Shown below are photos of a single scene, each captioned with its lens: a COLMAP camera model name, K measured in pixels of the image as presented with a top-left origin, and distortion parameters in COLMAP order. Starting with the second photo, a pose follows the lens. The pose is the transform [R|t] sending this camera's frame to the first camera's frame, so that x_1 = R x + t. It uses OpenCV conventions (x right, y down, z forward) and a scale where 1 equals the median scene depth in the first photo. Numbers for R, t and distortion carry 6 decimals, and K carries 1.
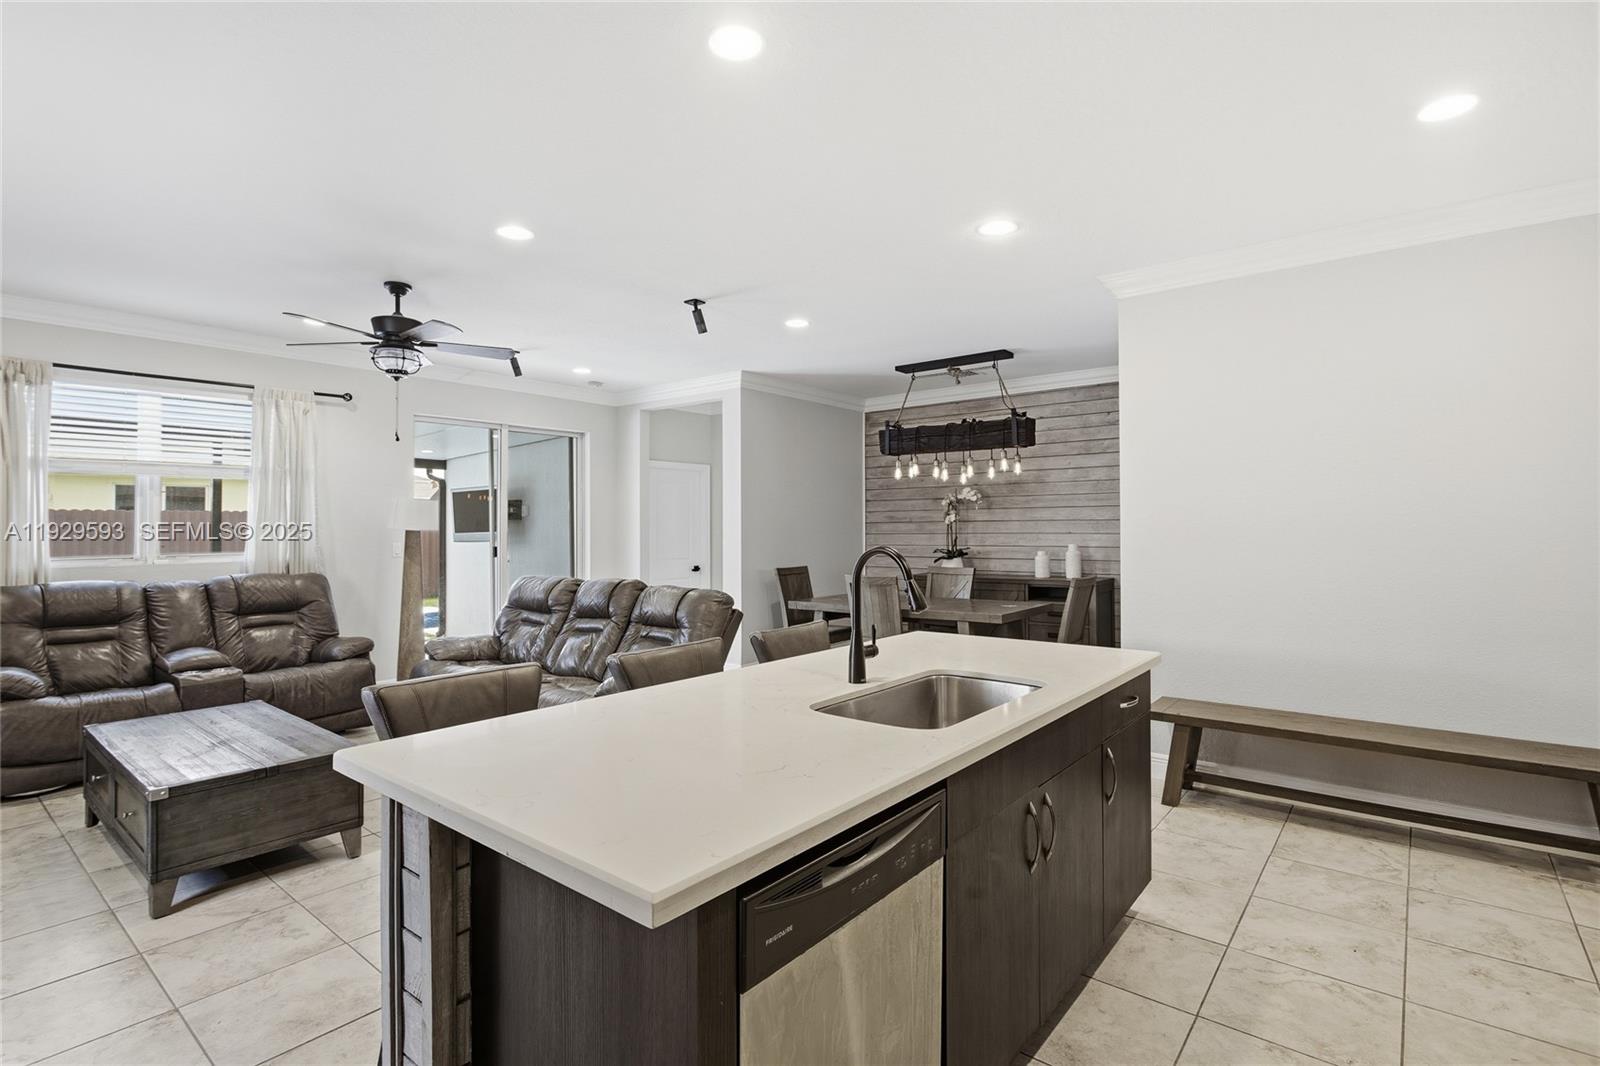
lens RADIAL K [[768.8, 0, 794.9], [0, 768.8, 520.9], [0, 0, 1]] dist [-0.012140, 0.004483]
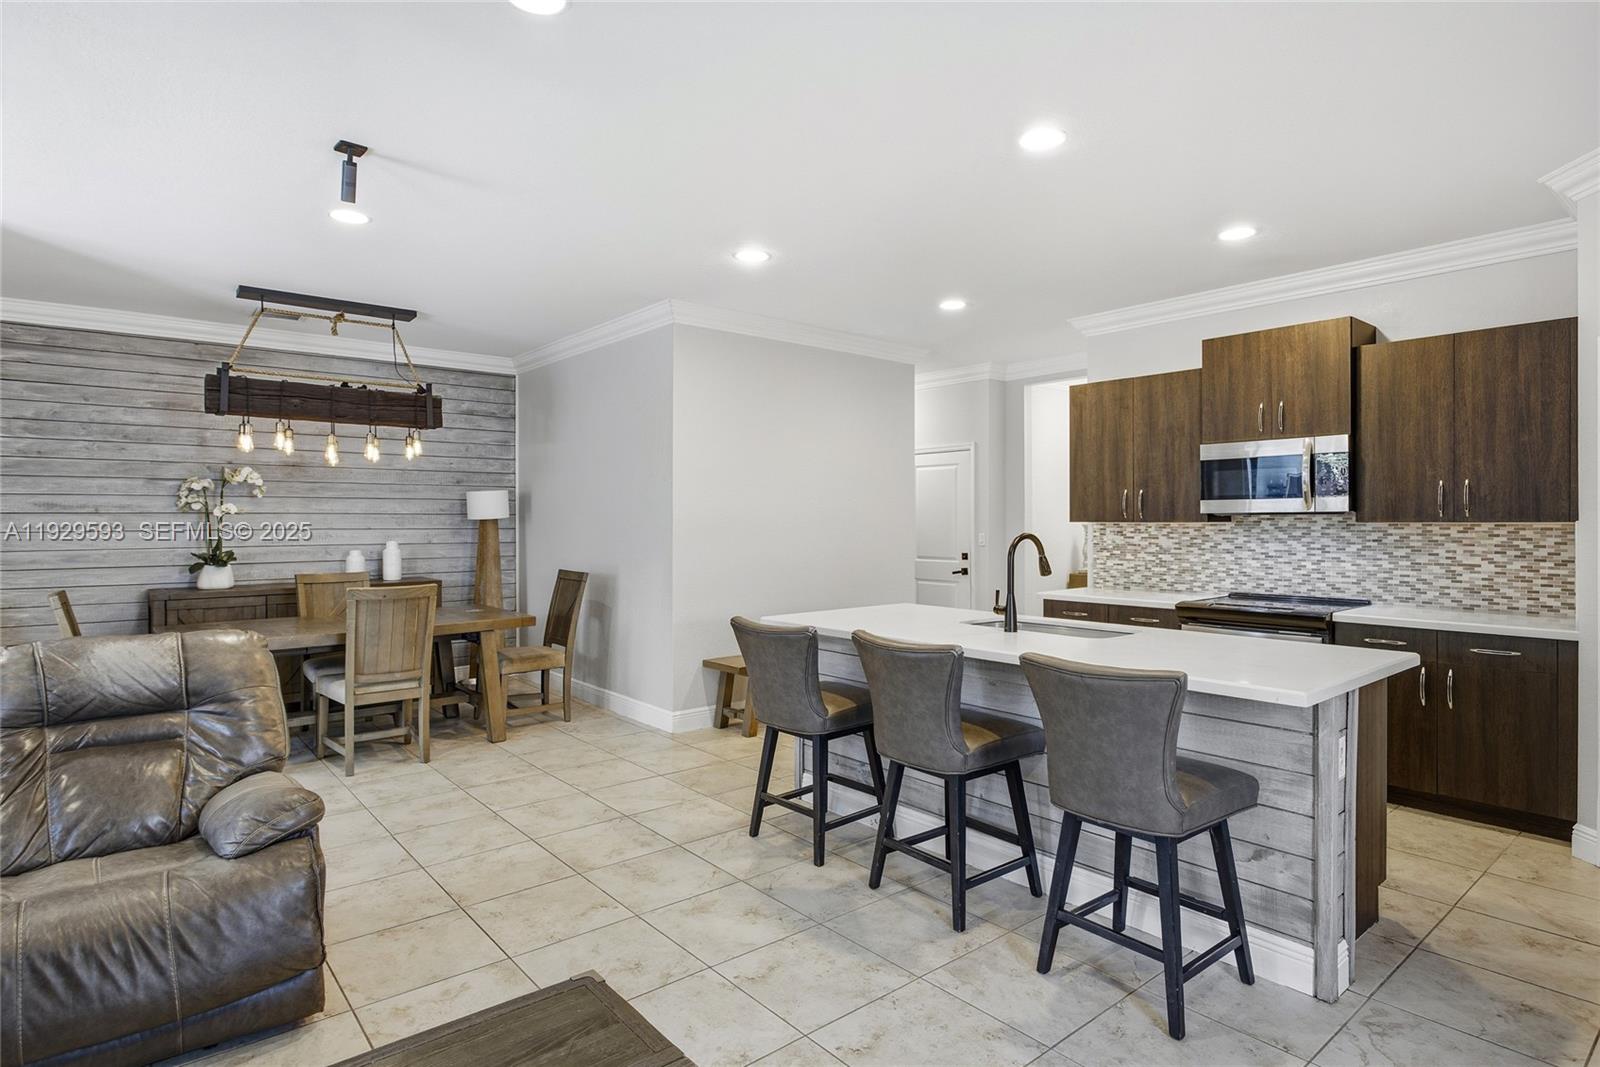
lens RADIAL K [[845.5, 0, 798.7], [0, 845.5, 527.8], [0, 0, 1]] dist [-0.023536, 0.005060]
pose [[0.185408, -0.002360, 0.982659, -0.531903], [-0.008907, 0.999952, 0.004082, 0.007280], [-0.982621, -0.009509, 0.185378, 0.393760]]
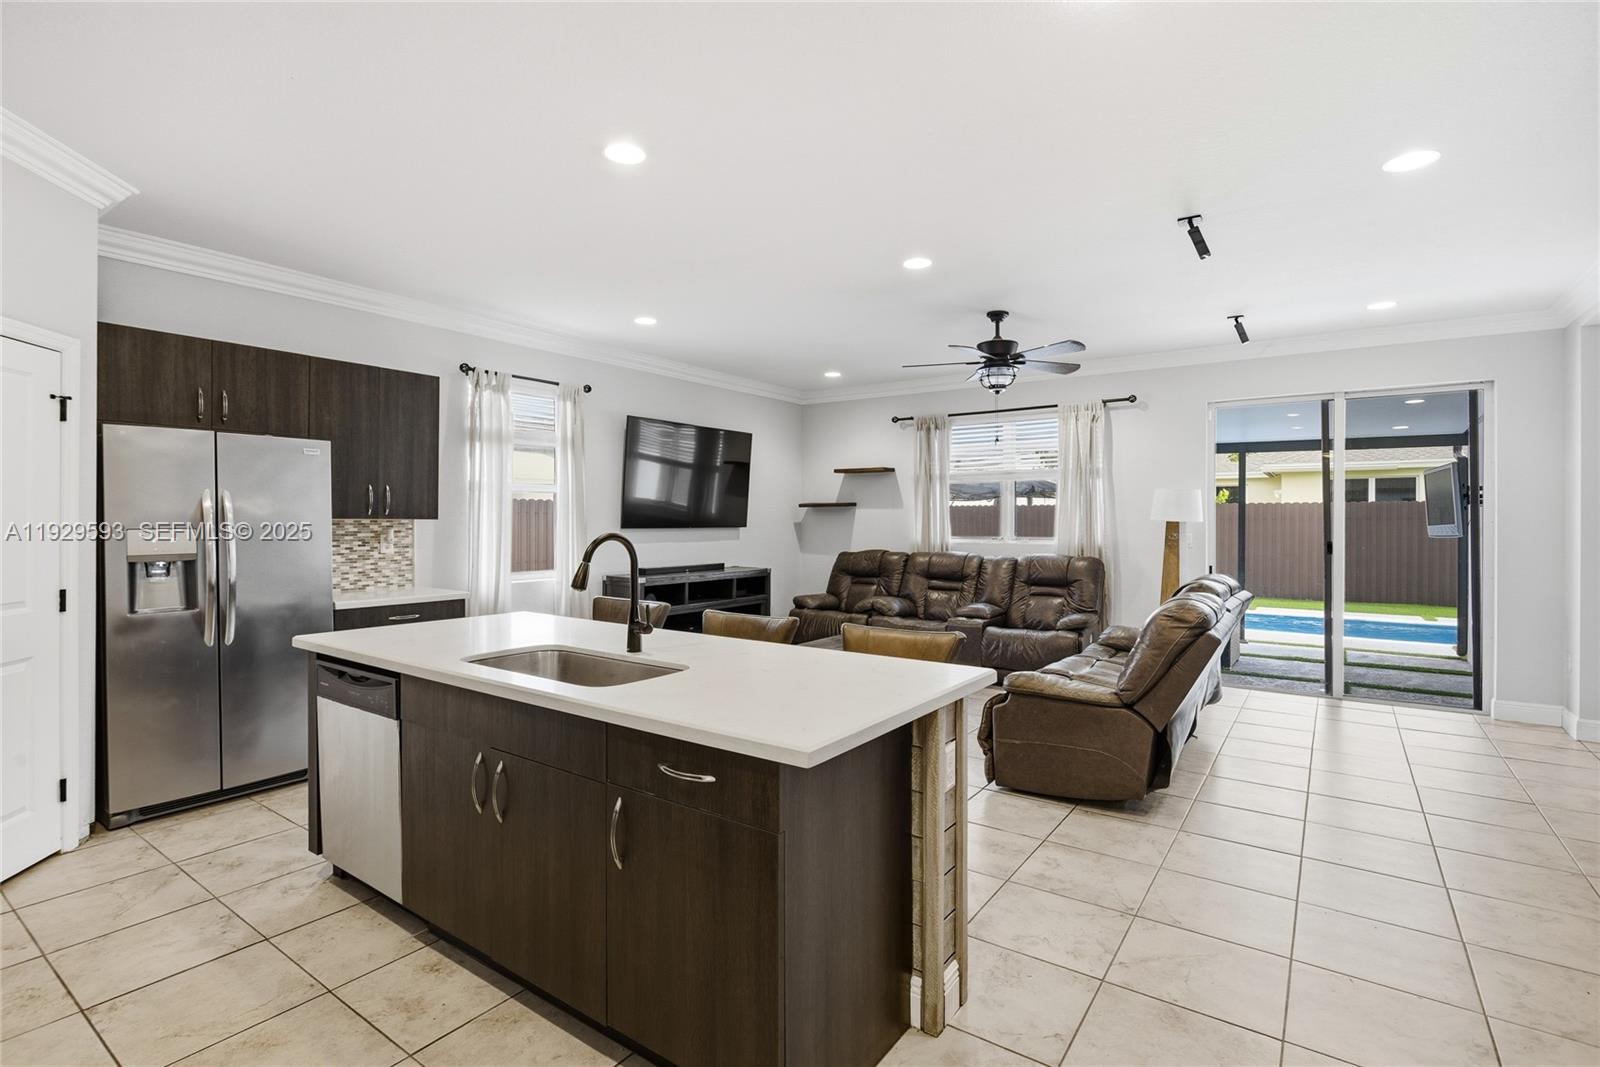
lens RADIAL K [[768.8, 0, 786.6], [0, 768.8, 520.9], [0, 0, 1]] dist [-0.012140, 0.004483]
pose [[0.057905, 0.006675, -0.998300, 0.448281], [0.005115, 0.999963, 0.006983, 0.002641], [0.998309, -0.005511, 0.057869, 0.416897]]
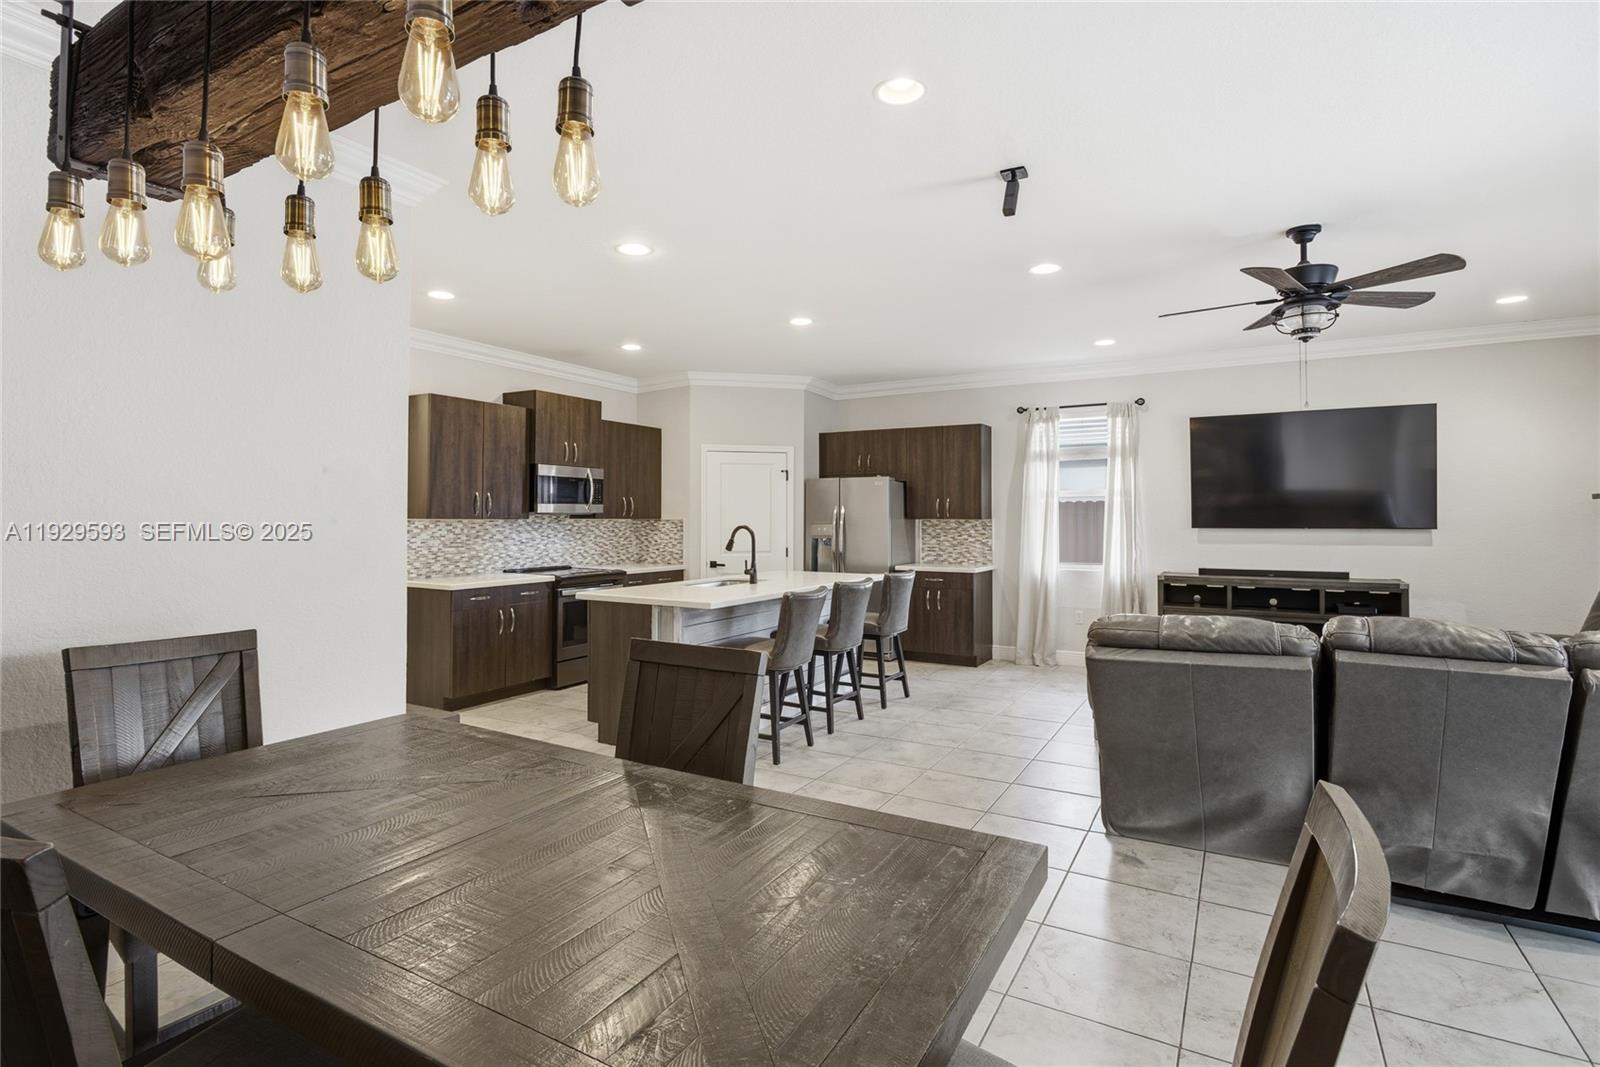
lens RADIAL K [[768.8, 0, 792.4], [0, 768.8, 503.4], [0, 0, 1]] dist [-0.012140, 0.004483]
pose [[-0.988397, 0.001503, -0.151883, 0.116063], [0.005702, 0.999613, -0.027212, 0.010683], [0.151784, -0.027763, -0.988024, 1.201274]]
